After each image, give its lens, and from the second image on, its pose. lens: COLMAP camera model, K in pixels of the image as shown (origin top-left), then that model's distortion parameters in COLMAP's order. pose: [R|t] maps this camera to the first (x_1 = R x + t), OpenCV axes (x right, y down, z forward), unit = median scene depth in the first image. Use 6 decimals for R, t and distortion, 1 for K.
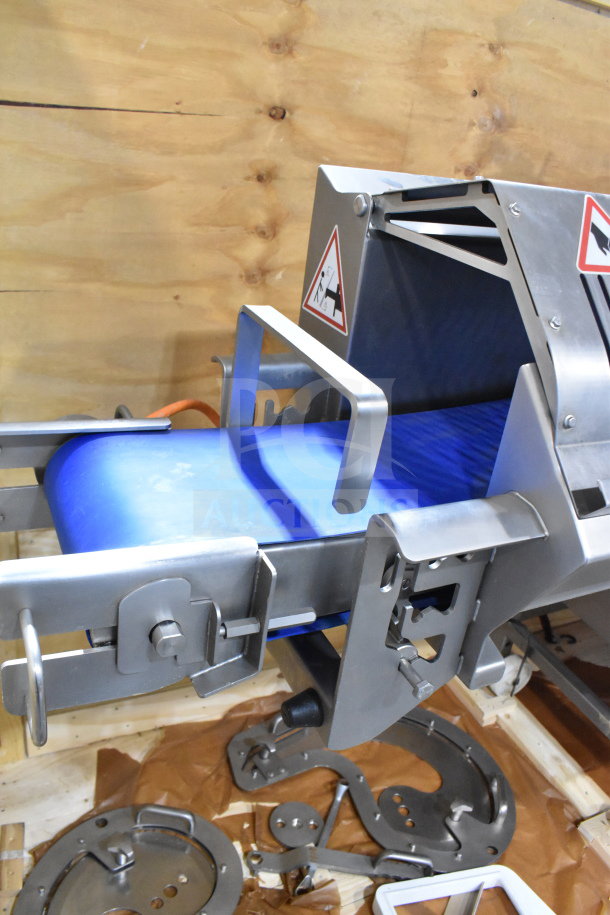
lens RADIAL K [[710.5, 0, 293.6], [0, 710.5, 463.7], [0, 0, 1]] dist [-0.091294, 0.012879]
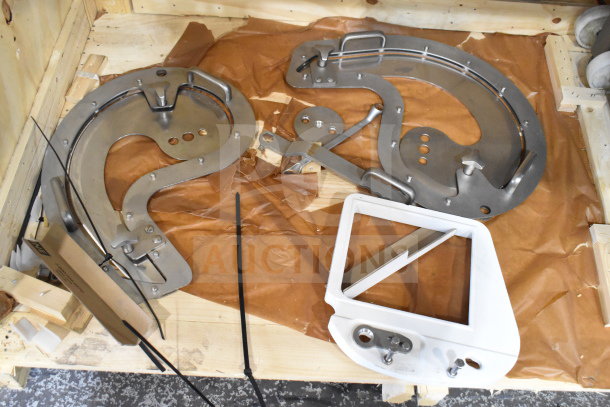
lens RADIAL K [[612.6, 0, 305.0], [0, 612.6, 203.5], [0, 0, 1]] dist [-0.072075, -0.003904]
pose [[0.887250, 0.341847, -0.309723, 0.357656], [-0.134624, 0.834091, 0.534948, 0.117540], [0.441207, -0.432936, 0.786068, 0.190868]]
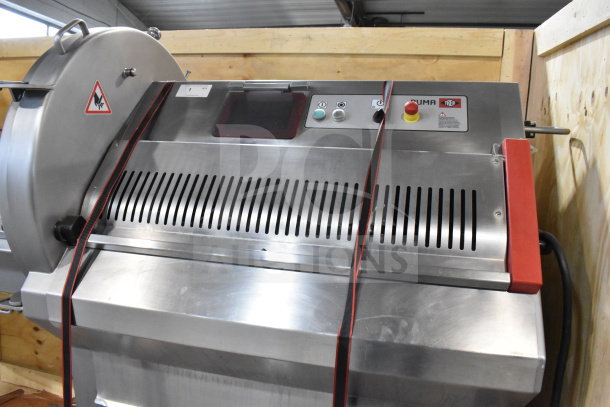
lens RADIAL K [[473.7, 0, 301.1], [0, 473.7, 199.5], [0, 0, 1]] dist [-0.091294, 0.012879]
pose [[0.769834, 0.003197, -0.638236, 1.605413], [-0.217361, 0.941524, -0.257462, 0.014073], [0.600091, 0.336931, 0.725512, 0.328805]]
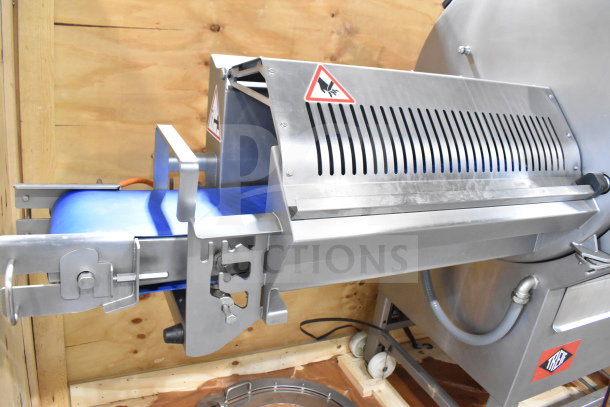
lens RADIAL K [[473.7, 0, 301.1], [0, 473.7, 199.5], [0, 0, 1]] dist [-0.091294, 0.012879]
pose [[0.999979, -0.005627, 0.003072, 0.176492], [0.005947, 0.993146, -0.116730, 0.072526], [-0.002394, 0.116746, 0.993159, -0.137680]]
